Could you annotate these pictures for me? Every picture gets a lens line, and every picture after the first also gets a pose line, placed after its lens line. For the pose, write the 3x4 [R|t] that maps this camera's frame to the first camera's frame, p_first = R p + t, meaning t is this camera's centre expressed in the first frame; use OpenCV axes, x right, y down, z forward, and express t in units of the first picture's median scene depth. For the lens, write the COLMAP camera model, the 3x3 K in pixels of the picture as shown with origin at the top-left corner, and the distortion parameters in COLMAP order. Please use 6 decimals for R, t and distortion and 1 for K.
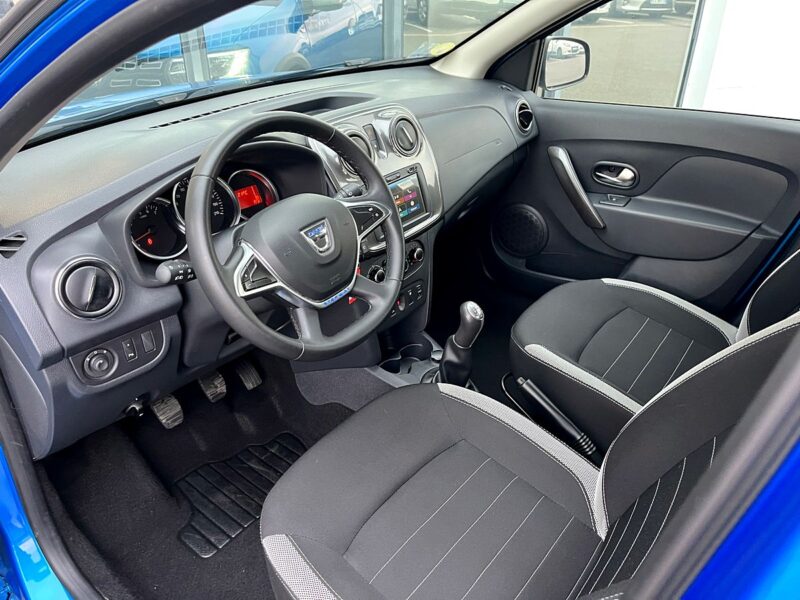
lens RADIAL K [[602.7, 0, 395.8], [0, 602.7, 300.3], [0, 0, 1]] dist [0.092403, -0.126321]
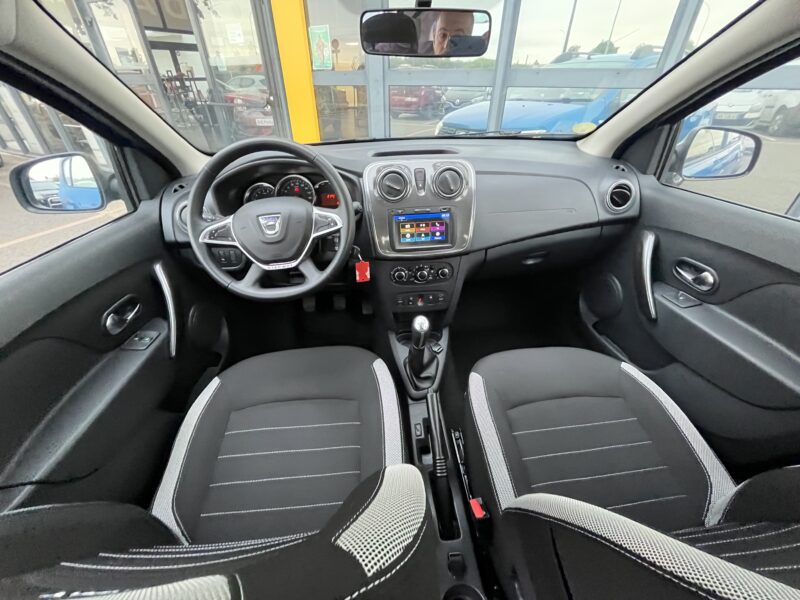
lens RADIAL K [[320.6, 0, 401.7], [0, 320.6, 302.1], [0, 0, 1]] dist [0.000311, -0.000009]
pose [[0.695350, 0.401387, -0.596135, 0.359551], [-0.345824, 0.914025, 0.212047, -0.114742], [0.629995, 0.058711, 0.774377, 0.322506]]
